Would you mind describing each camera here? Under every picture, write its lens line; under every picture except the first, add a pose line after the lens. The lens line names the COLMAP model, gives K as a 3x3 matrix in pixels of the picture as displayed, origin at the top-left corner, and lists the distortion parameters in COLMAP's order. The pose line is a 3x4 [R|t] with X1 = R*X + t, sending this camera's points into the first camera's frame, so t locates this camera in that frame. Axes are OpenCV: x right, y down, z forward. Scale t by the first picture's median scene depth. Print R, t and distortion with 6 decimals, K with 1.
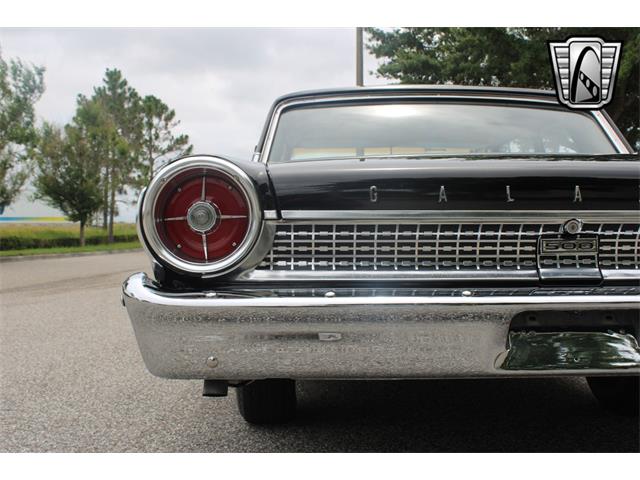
lens RADIAL K [[718.5, 0, 318.4], [0, 718.5, 262.2], [0, 0, 1]] dist [-0.076126, 0.037441]
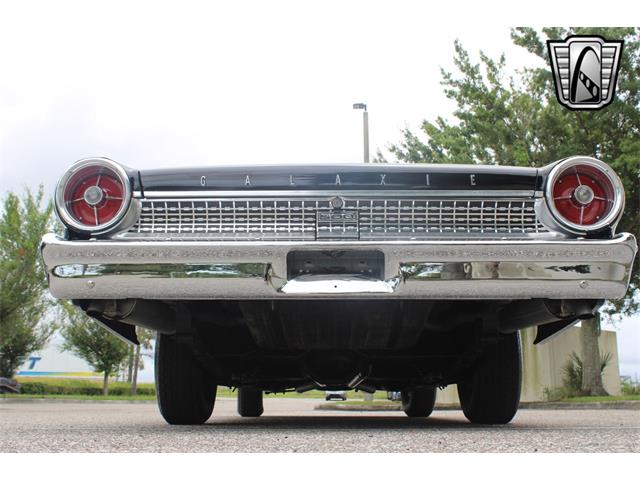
lens RADIAL K [[718.5, 0, 318.4], [0, 718.5, 262.2], [0, 0, 1]] dist [-0.076126, 0.037441]
pose [[0.998947, -0.001504, -0.045851, 0.025763], [-0.009148, 0.972859, -0.231217, 0.028022], [0.044954, 0.231393, 0.971821, -0.029195]]
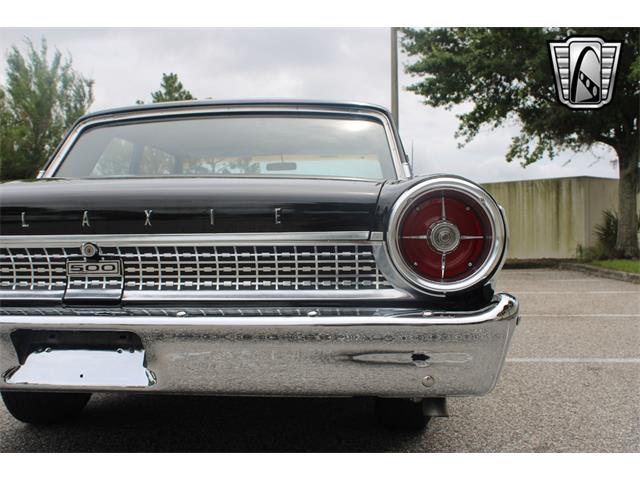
lens RADIAL K [[718.5, 0, 318.4], [0, 718.5, 262.2], [0, 0, 1]] dist [-0.076126, 0.037441]
pose [[0.992875, 0.000107, -0.119164, 0.054583], [0.000325, 0.999993, 0.003606, -0.002356], [0.119164, -0.003619, 0.992868, -0.000495]]
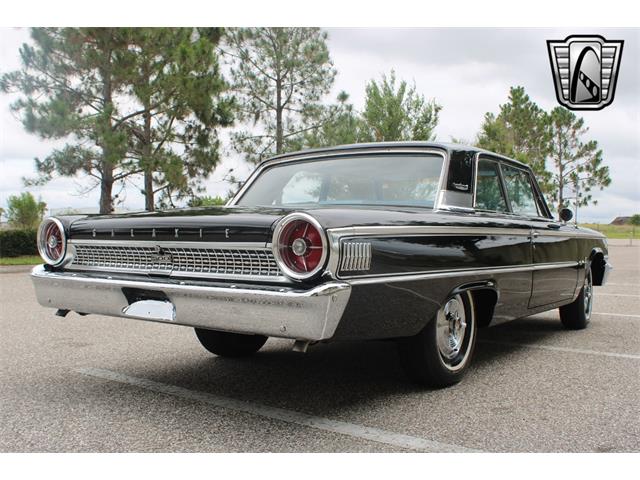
lens RADIAL K [[671.7, 0, 321.8], [0, 671.7, 259.3], [0, 0, 1]] dist [-0.058877, -0.003490]
pose [[0.796585, 0.032359, -0.603660, 0.126323], [-0.032528, 0.999414, 0.010650, -0.003712], [0.603651, 0.011152, 0.797171, -0.016545]]
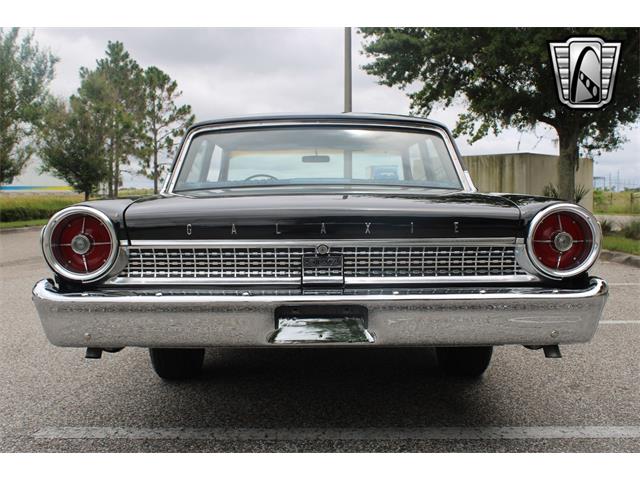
lens RADIAL K [[718.5, 0, 318.4], [0, 718.5, 262.2], [0, 0, 1]] dist [-0.076126, 0.037441]
pose [[0.999852, -0.000310, -0.017184, 0.024969], [0.001158, 0.998780, 0.049370, -0.006561], [0.017148, -0.049383, 0.998633, -0.035740]]
